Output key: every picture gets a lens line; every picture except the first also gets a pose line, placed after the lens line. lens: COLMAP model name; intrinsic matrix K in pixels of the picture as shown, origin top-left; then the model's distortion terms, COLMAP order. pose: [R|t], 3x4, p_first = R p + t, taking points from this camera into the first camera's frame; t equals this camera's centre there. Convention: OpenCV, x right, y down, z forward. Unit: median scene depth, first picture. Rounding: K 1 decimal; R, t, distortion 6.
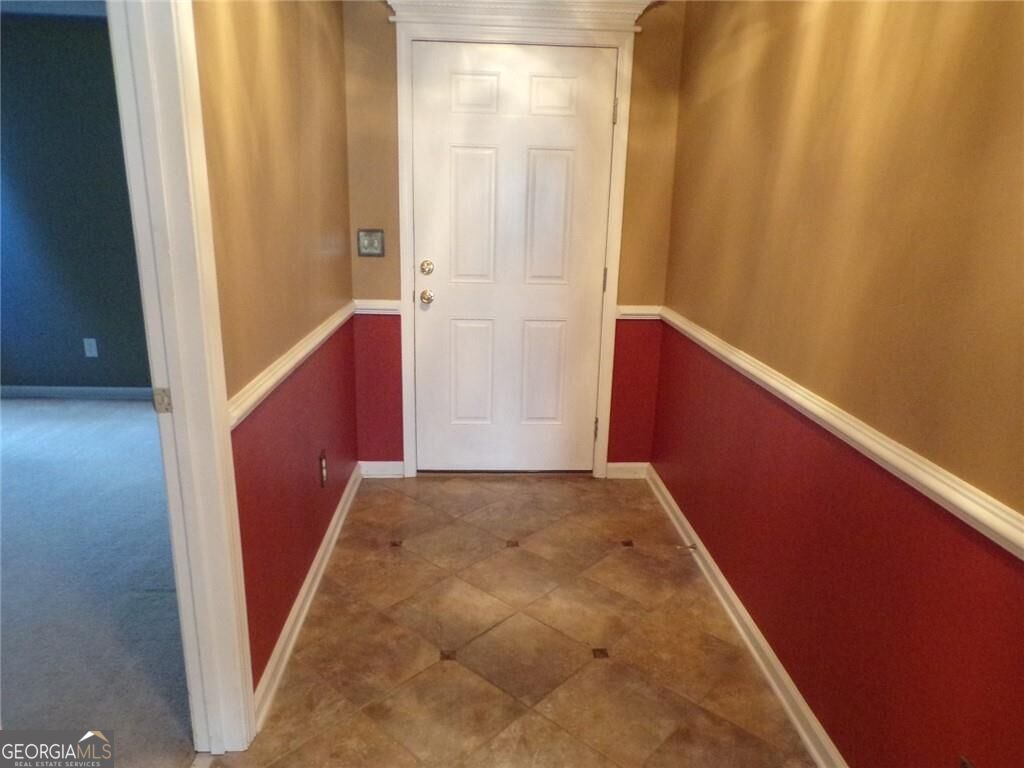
lens RADIAL K [[689.5, 0, 514.9], [0, 689.5, 382.1], [0, 0, 1]] dist [-0.019818, 0.016410]
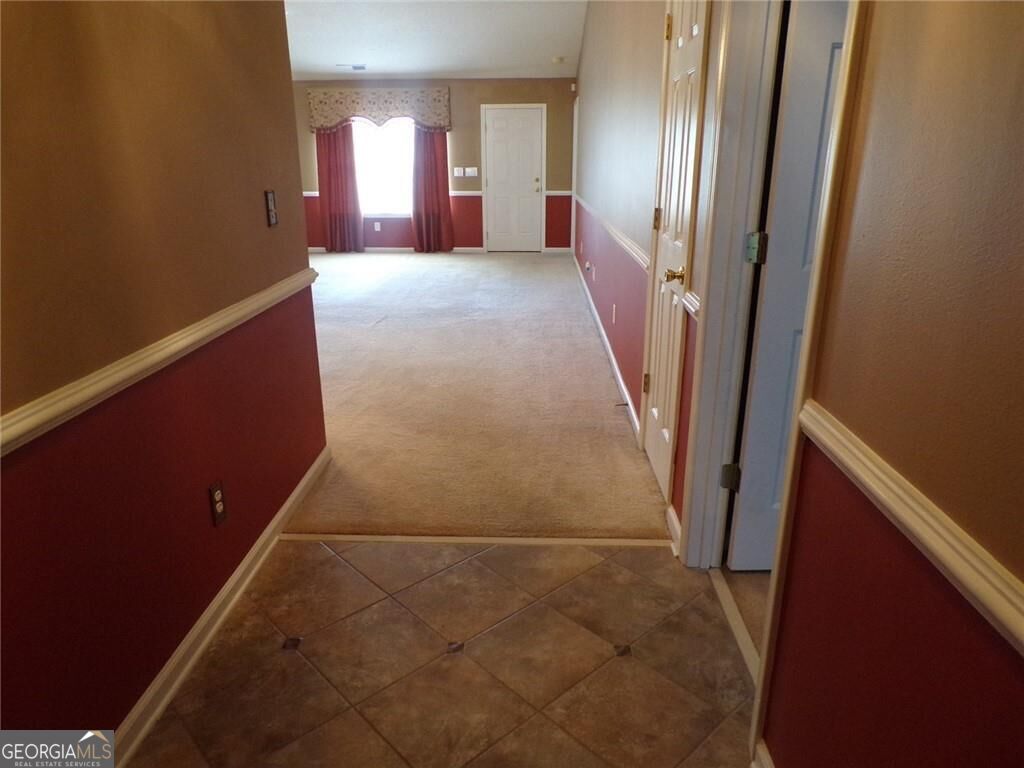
lens RADIAL K [[689.5, 0, 512.7], [0, 689.5, 381.2], [0, 0, 1]] dist [-0.019818, 0.016410]
pose [[-0.996083, -0.049334, 0.073380, -0.113279], [-0.001749, 0.840711, 0.541481, -0.381560], [-0.088405, 0.539232, -0.837504, 1.518044]]
